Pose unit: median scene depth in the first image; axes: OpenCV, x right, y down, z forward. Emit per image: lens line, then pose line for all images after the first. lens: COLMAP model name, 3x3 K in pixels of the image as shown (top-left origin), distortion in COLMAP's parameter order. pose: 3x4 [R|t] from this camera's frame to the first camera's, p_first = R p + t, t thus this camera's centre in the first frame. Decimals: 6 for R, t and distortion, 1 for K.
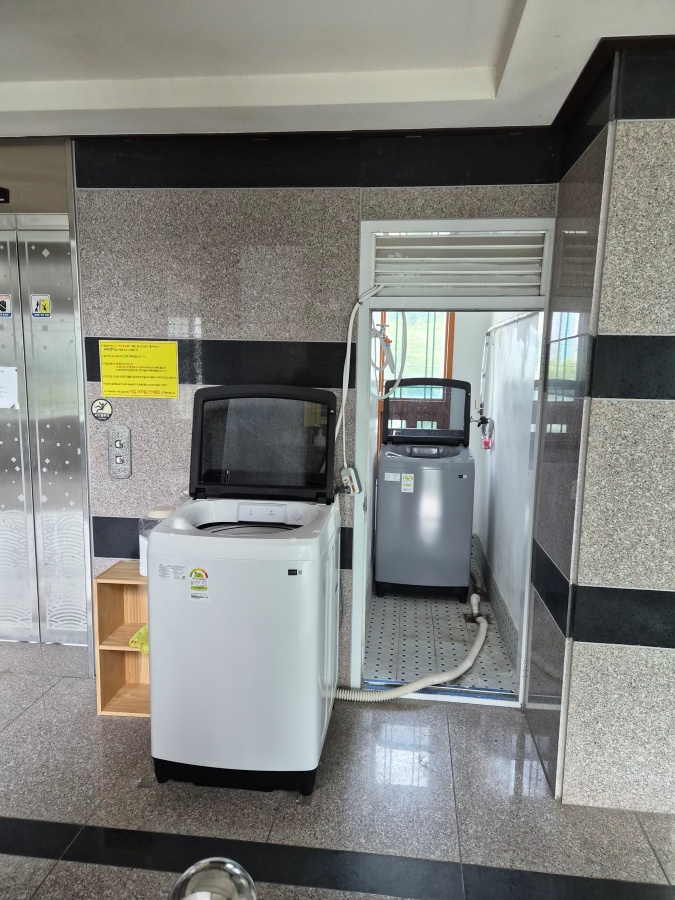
lens RADIAL K [[613.8, 0, 337.5], [0, 613.8, 450.0], [0, 0, 1]] dist [0.003291, -0.001748]
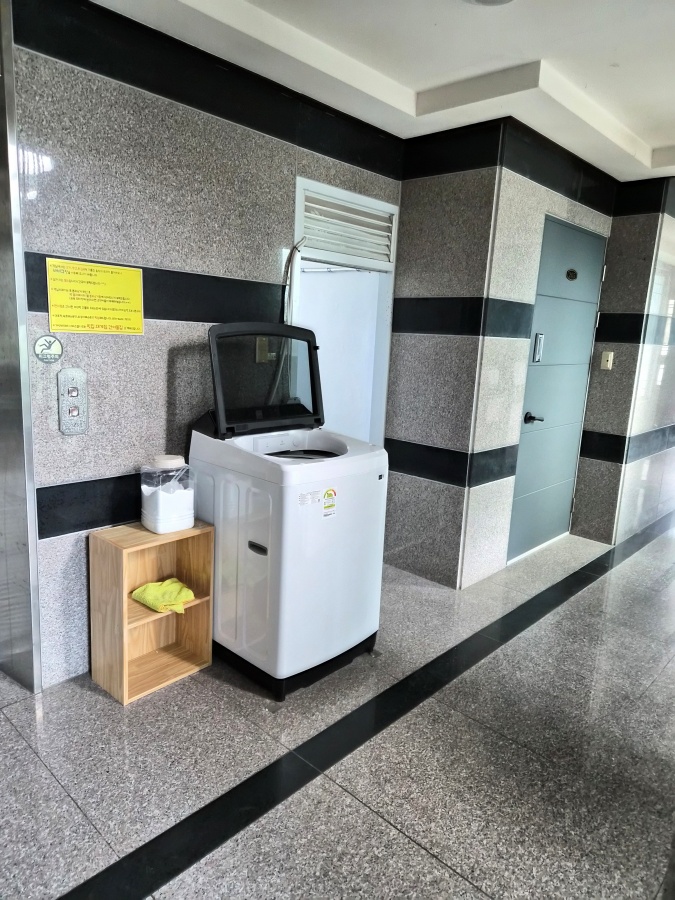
lens RADIAL K [[610.9, 0, 337.5], [0, 610.9, 450.0], [0, 0, 1]] dist [-0.000127, -0.034071]
pose [[0.585301, -0.143423, 0.798031, -0.850204], [0.065715, 0.989384, 0.129616, -0.016083], [-0.808149, -0.023422, 0.588512, 0.260746]]
